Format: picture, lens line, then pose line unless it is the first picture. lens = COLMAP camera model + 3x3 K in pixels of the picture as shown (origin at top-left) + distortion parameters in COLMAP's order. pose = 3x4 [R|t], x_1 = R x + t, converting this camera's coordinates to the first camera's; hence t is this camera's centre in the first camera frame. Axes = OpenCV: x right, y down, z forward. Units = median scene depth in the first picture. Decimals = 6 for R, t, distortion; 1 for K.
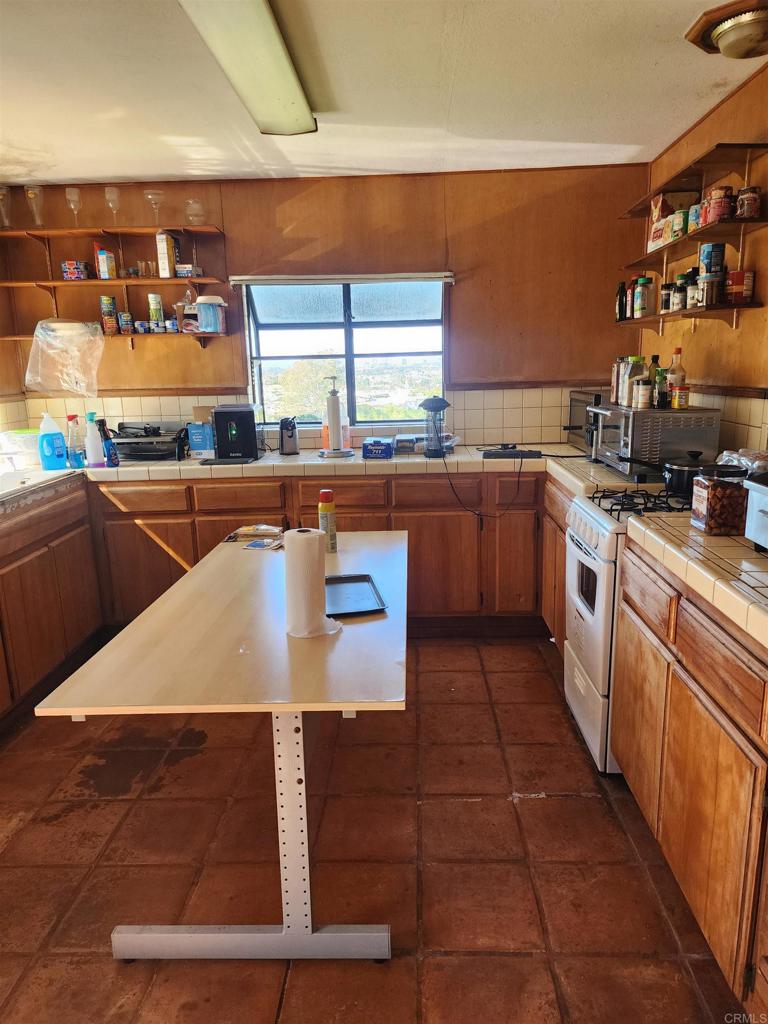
lens RADIAL K [[652.1, 0, 384.0], [0, 652.1, 512.0], [0, 0, 1]] dist [0.062816, -0.080897]
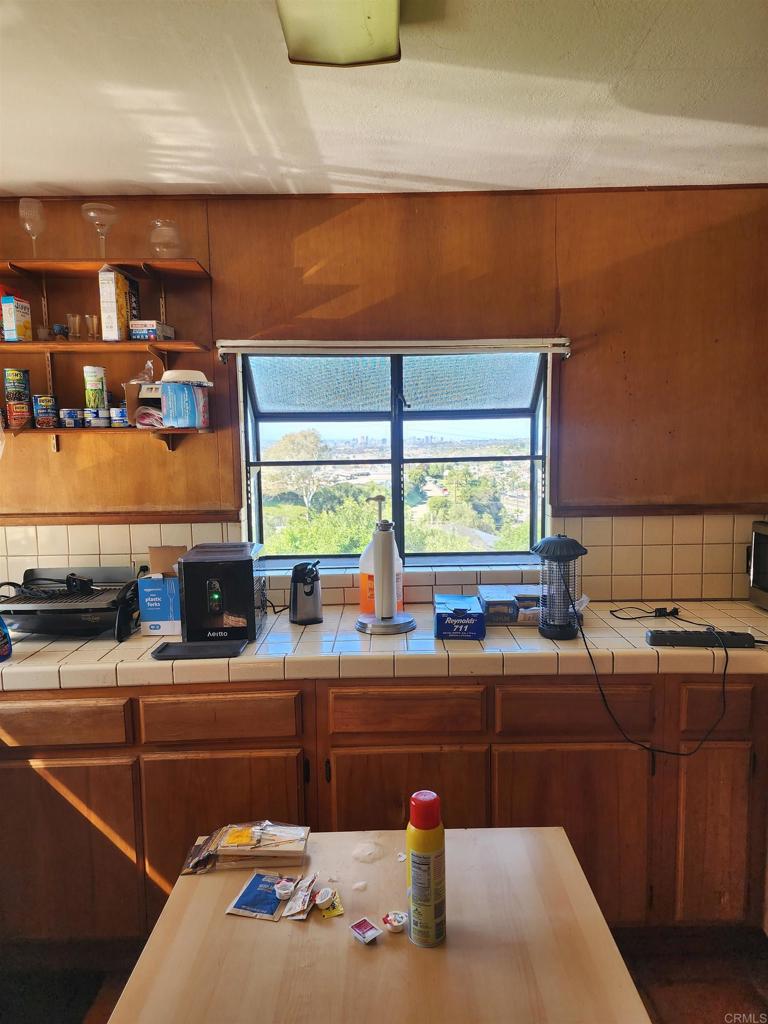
lens RADIAL K [[652.1, 0, 384.0], [0, 652.1, 512.0], [0, 0, 1]] dist [0.062816, -0.080897]
pose [[0.999533, 0.004603, 0.030202, -0.094351], [-0.001022, 0.993068, -0.117534, -0.122449], [-0.030534, 0.117449, 0.992609, 0.393228]]
